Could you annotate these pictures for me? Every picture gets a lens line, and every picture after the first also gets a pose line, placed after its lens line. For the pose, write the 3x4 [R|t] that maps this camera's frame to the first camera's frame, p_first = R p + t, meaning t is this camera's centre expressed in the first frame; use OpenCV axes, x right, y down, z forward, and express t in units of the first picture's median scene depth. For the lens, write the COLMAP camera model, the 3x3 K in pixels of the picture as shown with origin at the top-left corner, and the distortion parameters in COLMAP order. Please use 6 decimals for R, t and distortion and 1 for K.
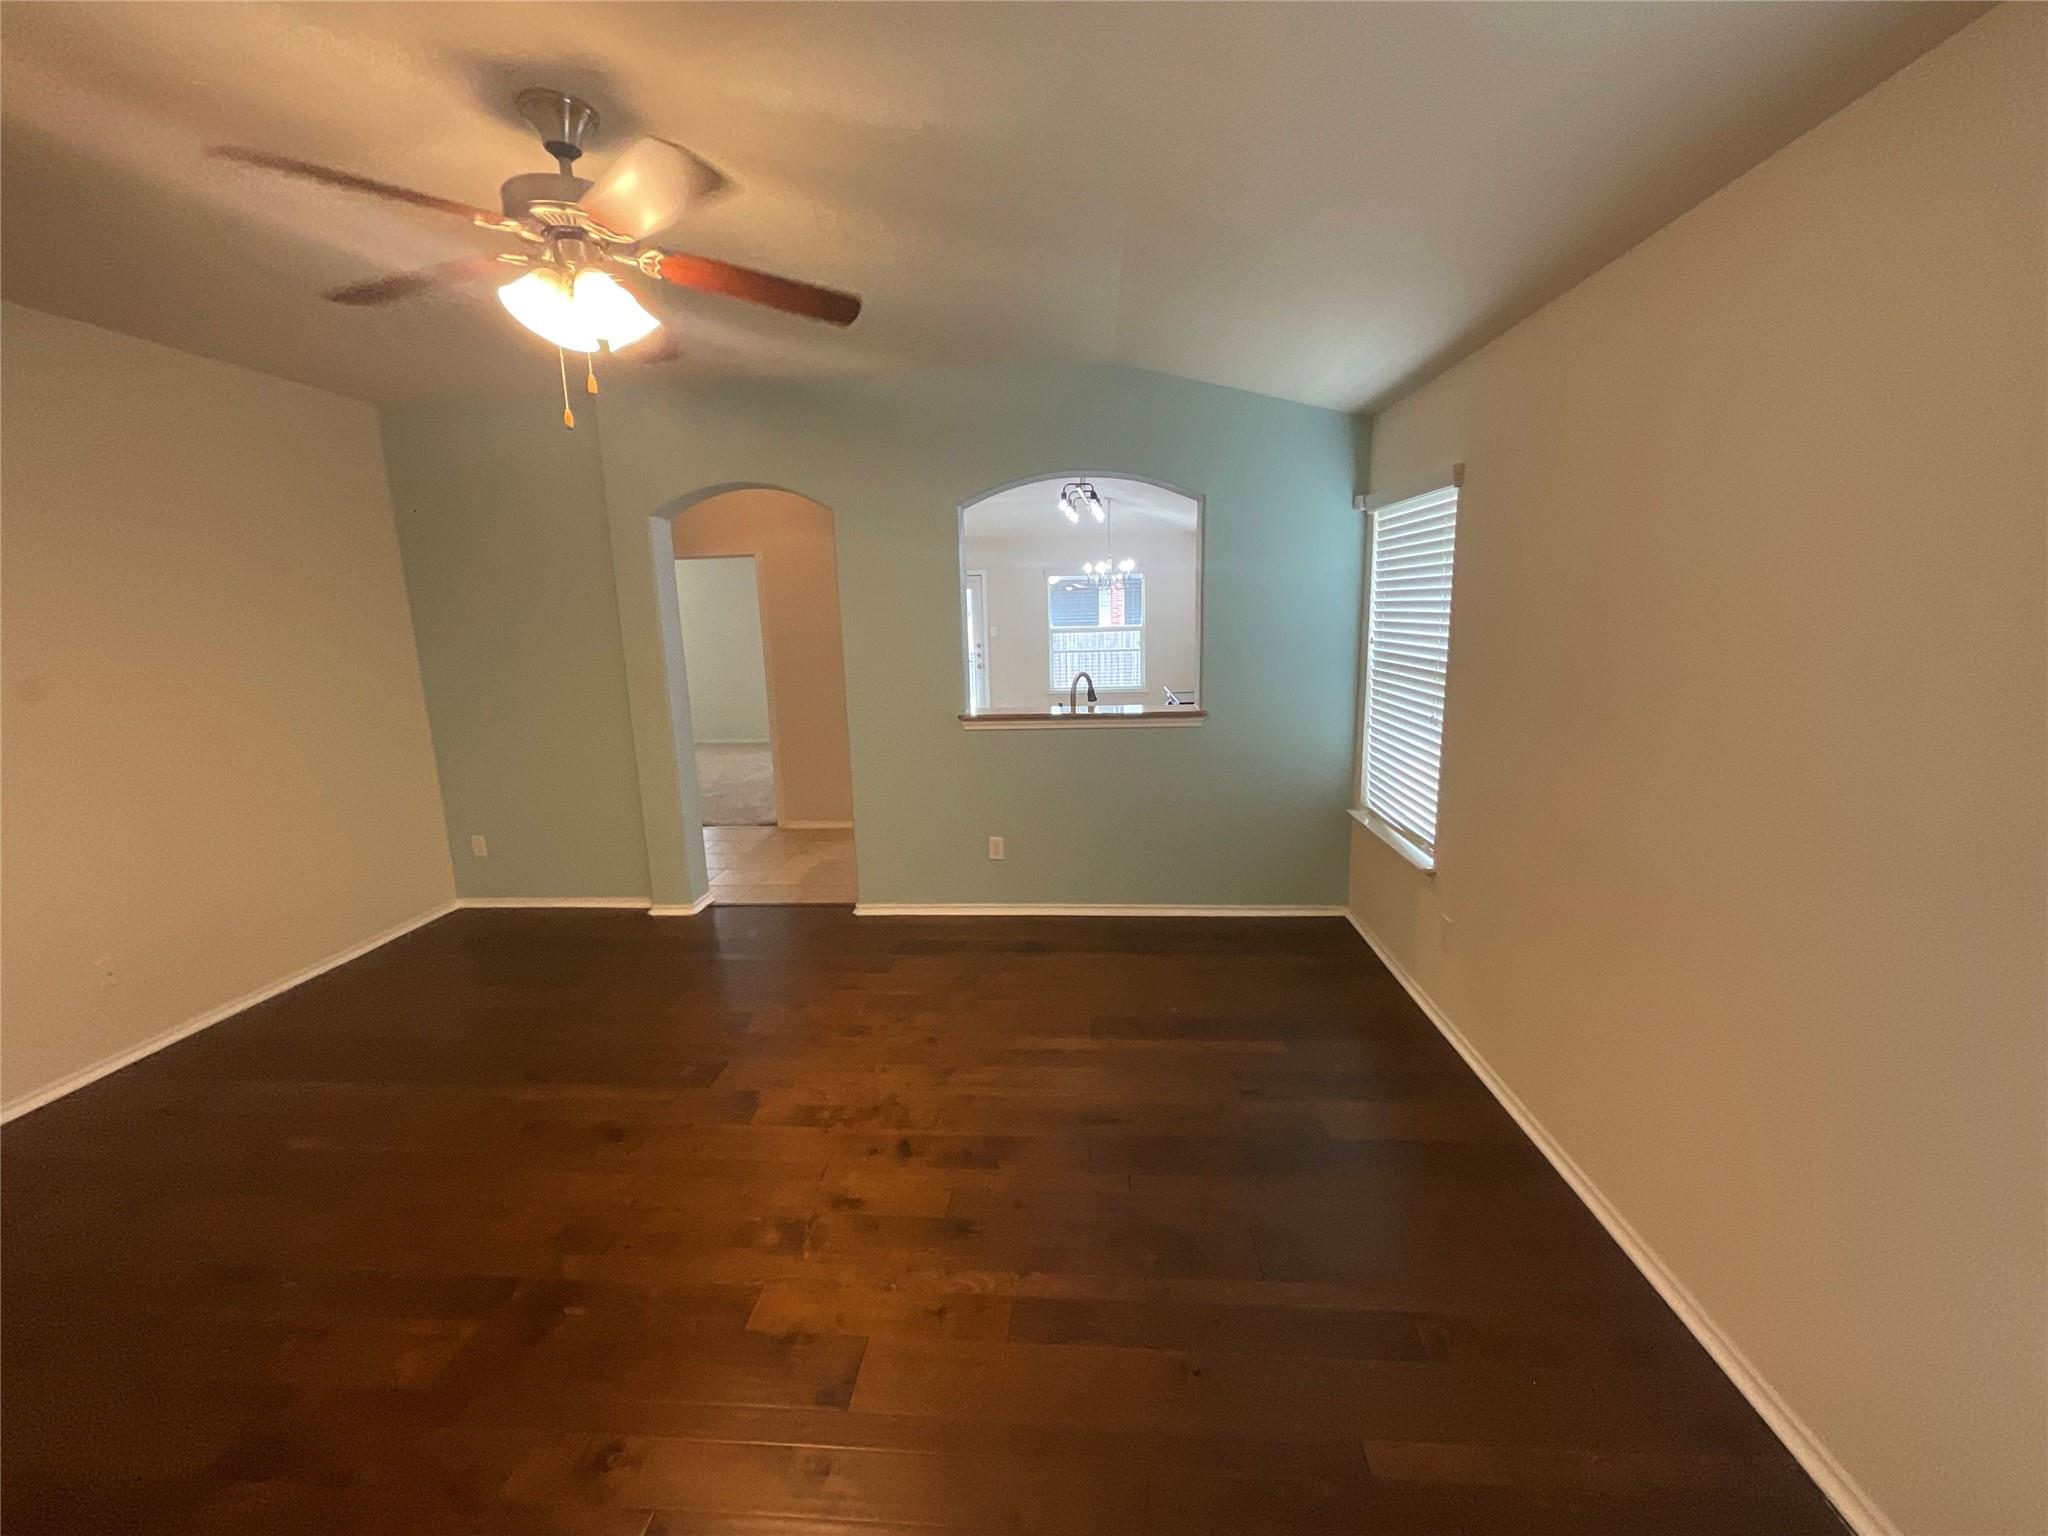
lens RADIAL K [[833.9, 0, 1024.0], [0, 833.9, 768.0], [0, 0, 1]] dist [-0.000552, 0.000489]
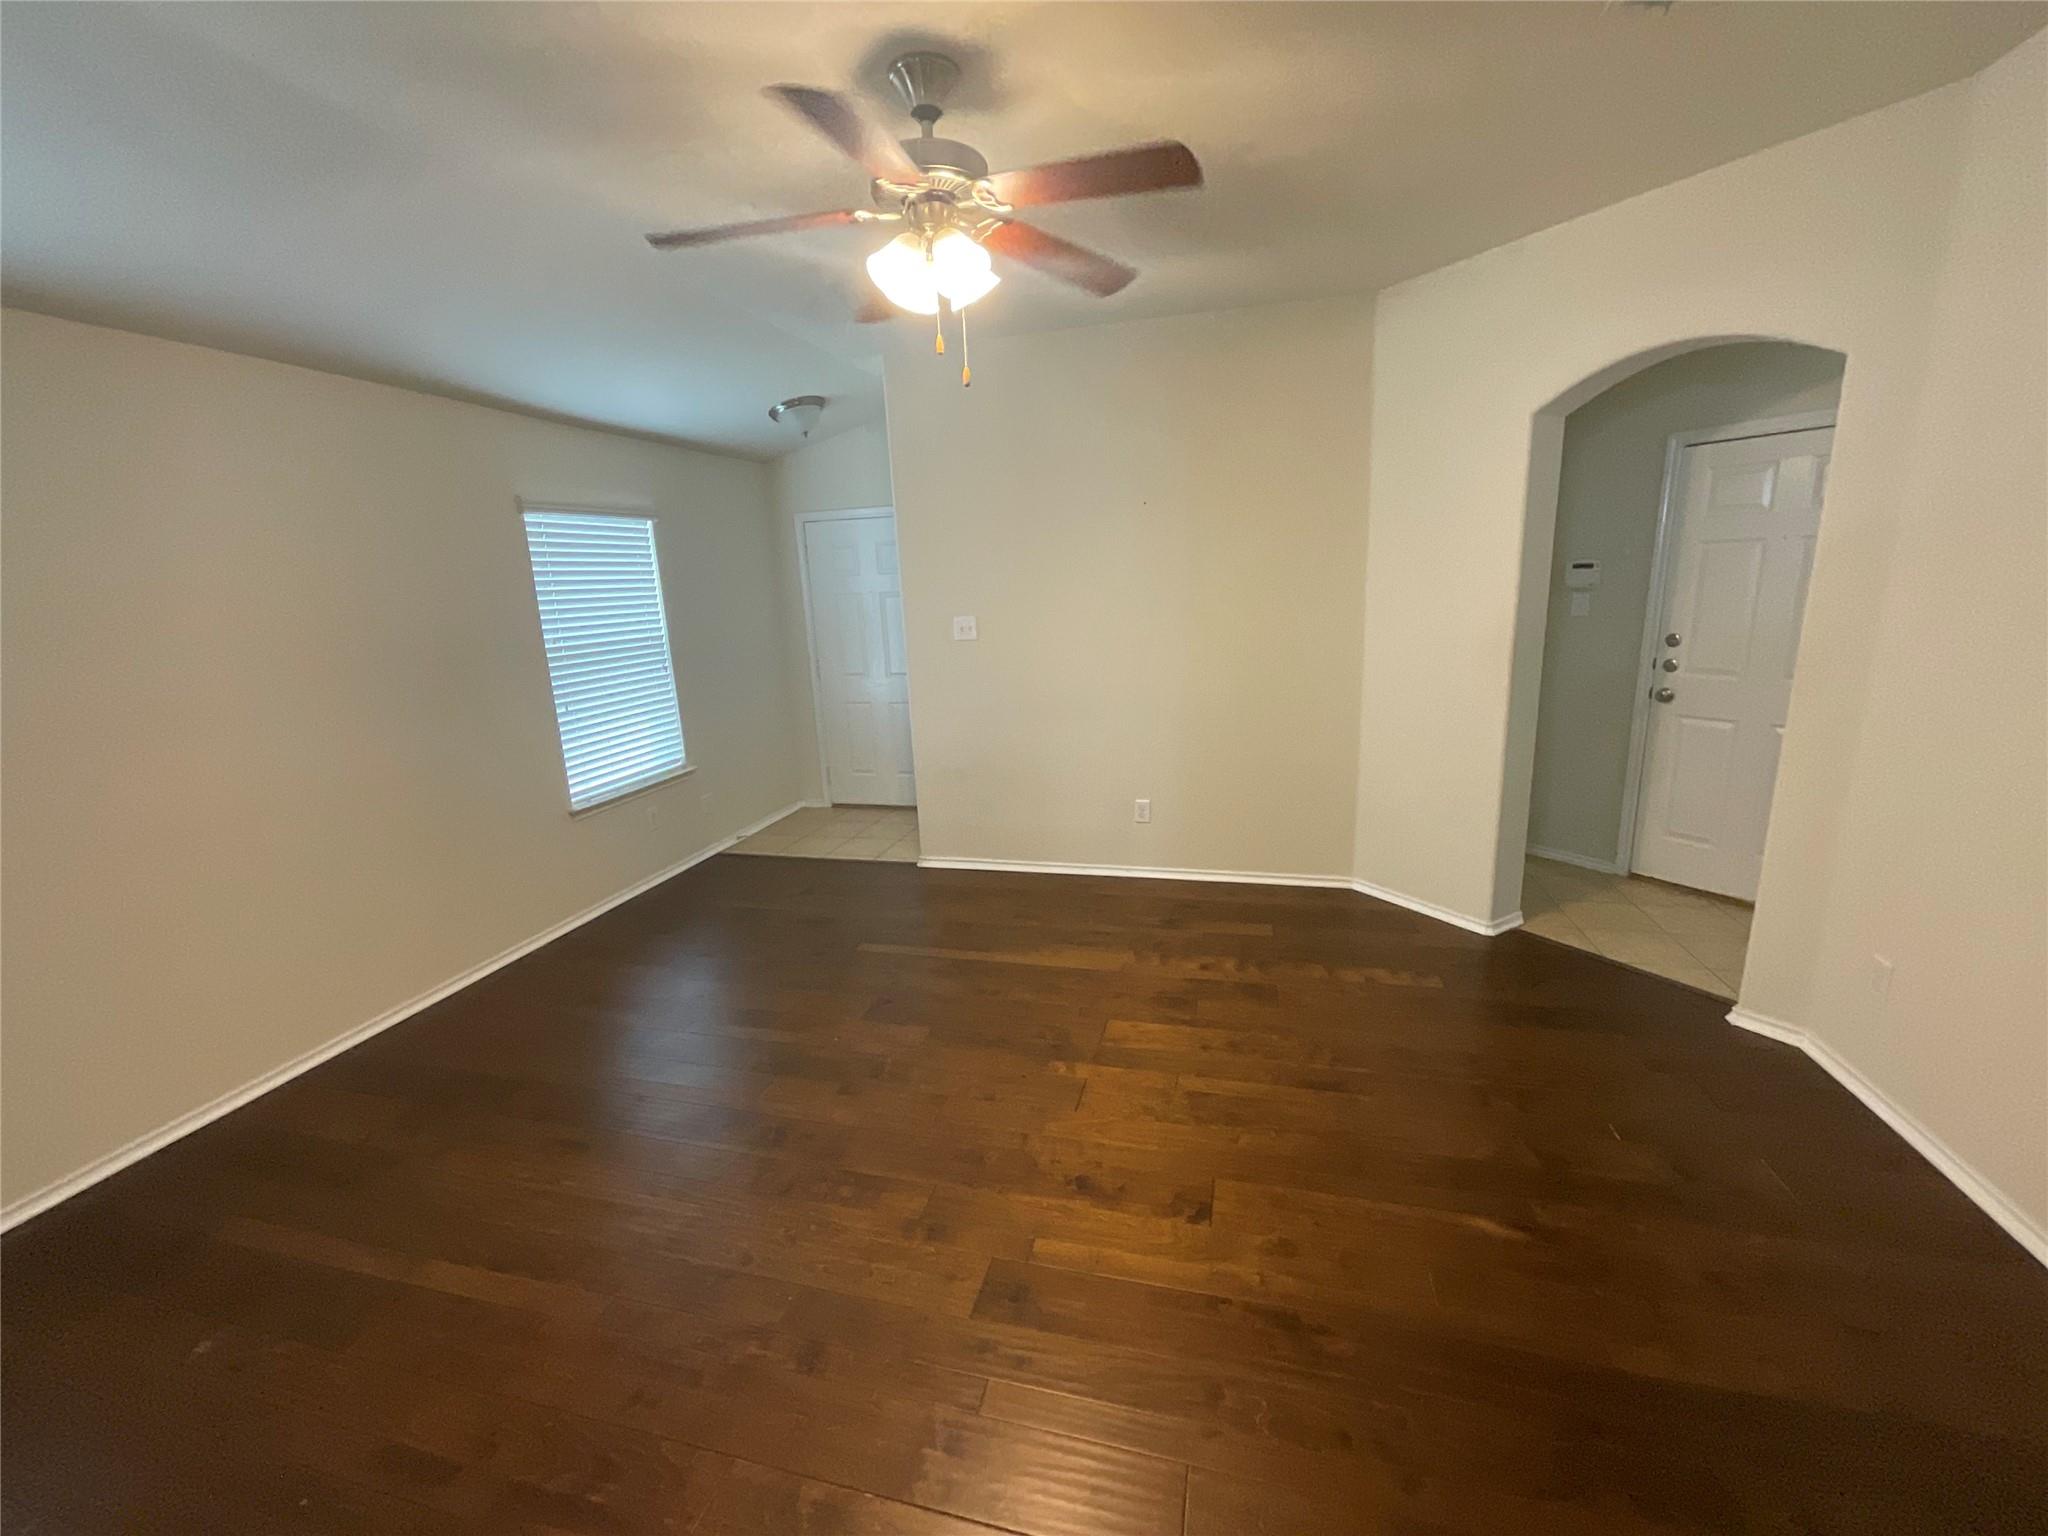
lens RADIAL K [[828.7, 0, 1019.7], [0, 828.7, 768.0], [0, 0, 1]] dist [0.000421, 0.000036]
pose [[-0.980648, 0.026594, 0.193964, -0.528606], [0.103017, 0.912578, 0.395714, -0.250384], [-0.166484, 0.408037, -0.897657, 1.403728]]
